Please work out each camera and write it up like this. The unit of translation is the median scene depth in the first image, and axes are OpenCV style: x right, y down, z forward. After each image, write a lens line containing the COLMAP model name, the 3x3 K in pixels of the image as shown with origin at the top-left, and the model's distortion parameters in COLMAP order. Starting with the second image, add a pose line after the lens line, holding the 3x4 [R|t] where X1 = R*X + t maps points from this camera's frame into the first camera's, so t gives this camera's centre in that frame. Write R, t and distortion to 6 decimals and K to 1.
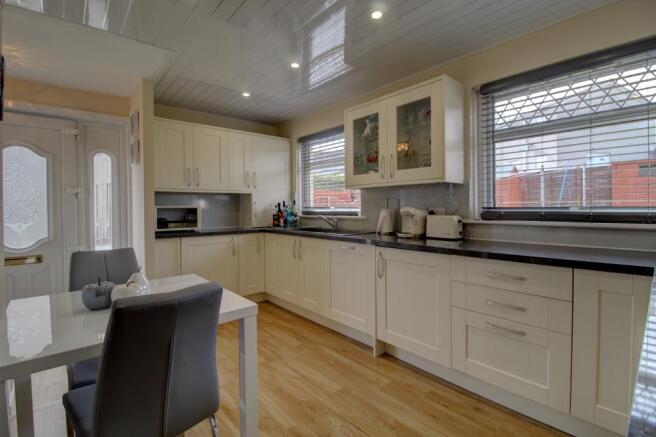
lens RADIAL K [[302.8, 0, 324.2], [0, 302.8, 205.4], [0, 0, 1]] dist [-0.003110, -0.000921]
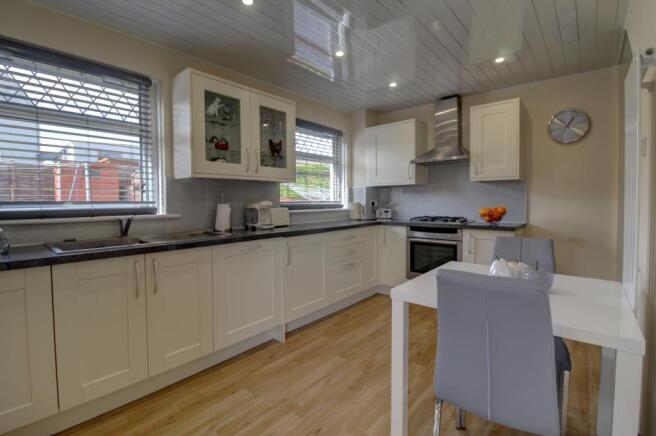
lens RADIAL K [[302.8, 0, 324.2], [0, 302.8, 204.9], [0, 0, 1]] dist [-0.003110, -0.000921]
pose [[-0.136521, -0.006090, 0.990618, -0.892629], [0.000005, 0.999981, 0.006148, 0.012634], [-0.990637, 0.000845, -0.136518, 0.995331]]
